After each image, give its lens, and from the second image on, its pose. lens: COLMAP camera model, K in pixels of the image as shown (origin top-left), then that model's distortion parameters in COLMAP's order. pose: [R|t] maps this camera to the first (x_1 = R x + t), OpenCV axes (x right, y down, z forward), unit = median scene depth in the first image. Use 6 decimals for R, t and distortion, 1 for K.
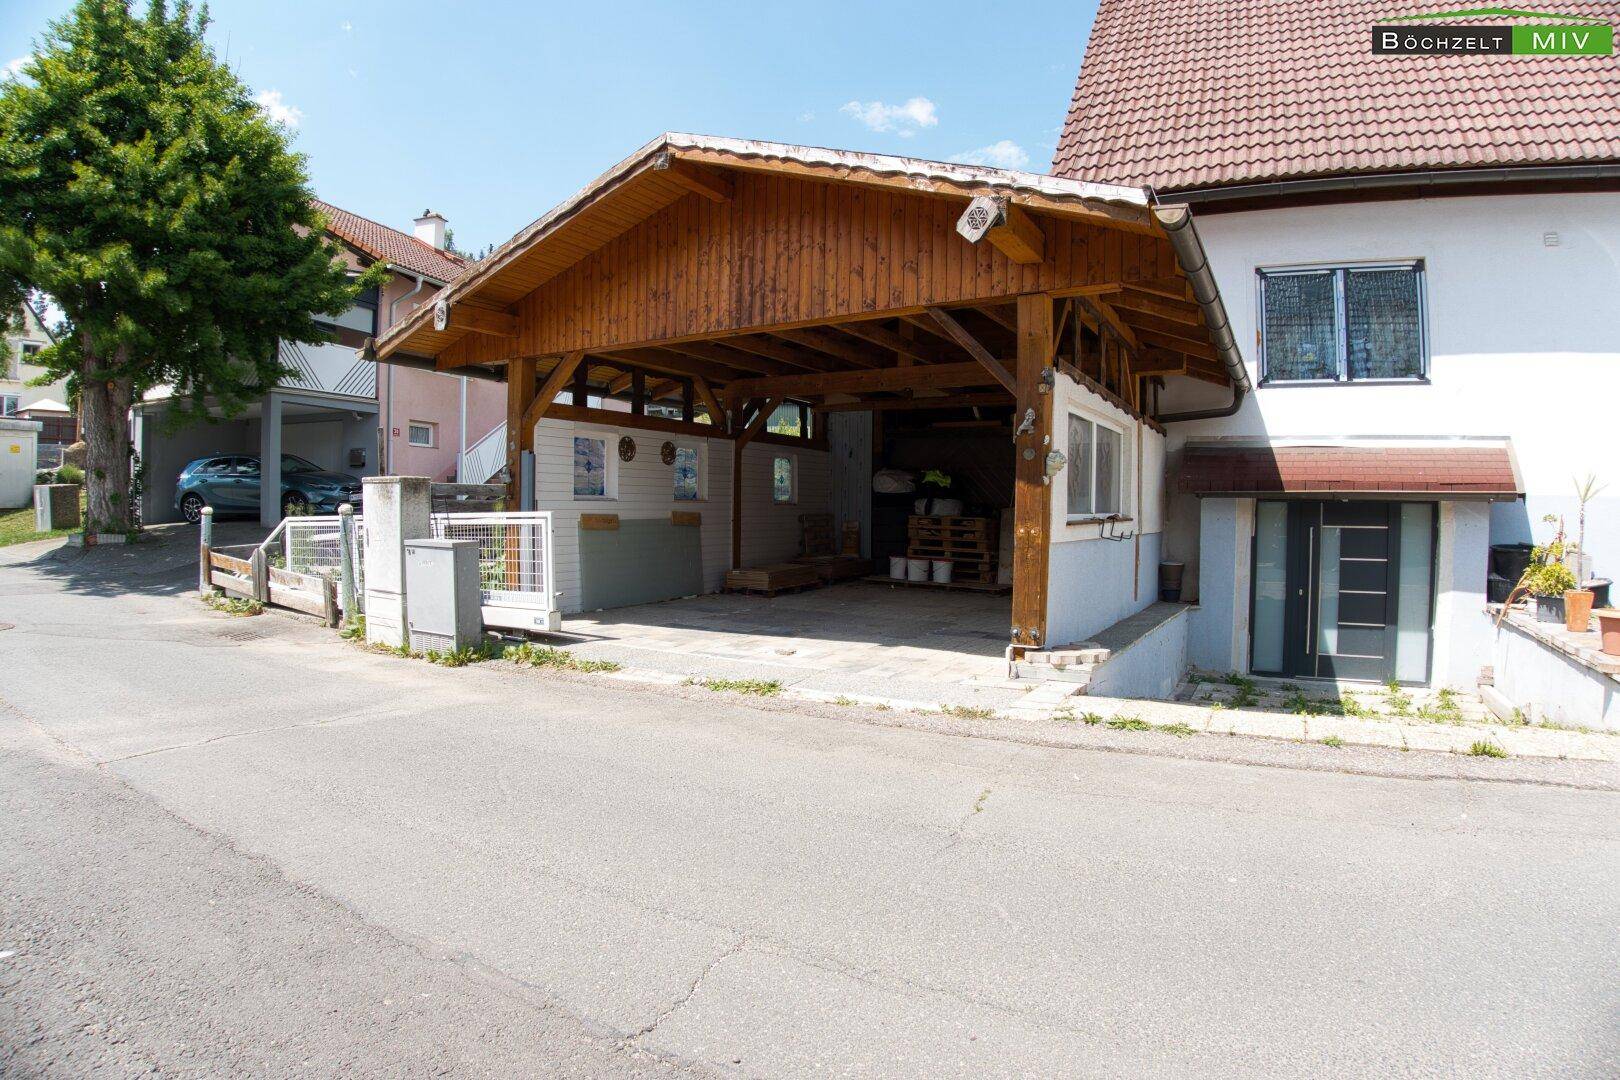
lens RADIAL K [[877.4, 0, 816.7], [0, 877.4, 544.5], [0, 0, 1]] dist [-0.175402, 0.024885]
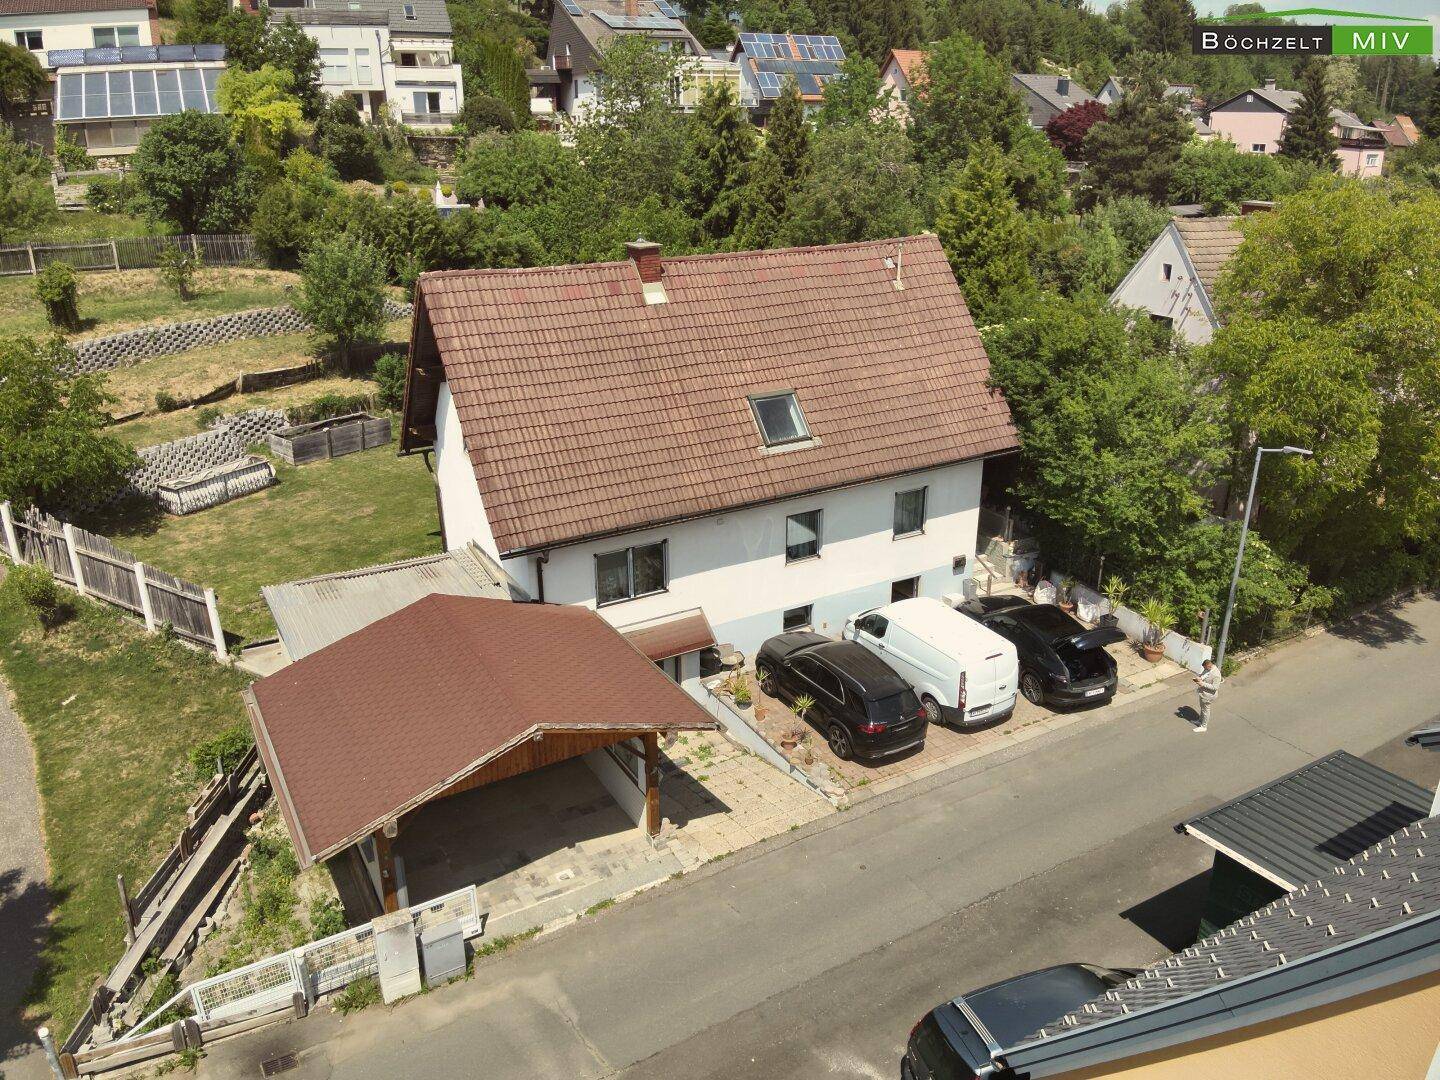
lens RADIAL K [[1050.7, 0, 718.7], [0, 1050.7, 540.2], [0, 0, 1]] dist [0.098962, -0.192981]
pose [[0.496600, -0.331334, 0.802251, -1.442029], [0.044543, 0.932784, 0.357673, -1.365942], [-0.866836, -0.141886, 0.477979, -0.501714]]
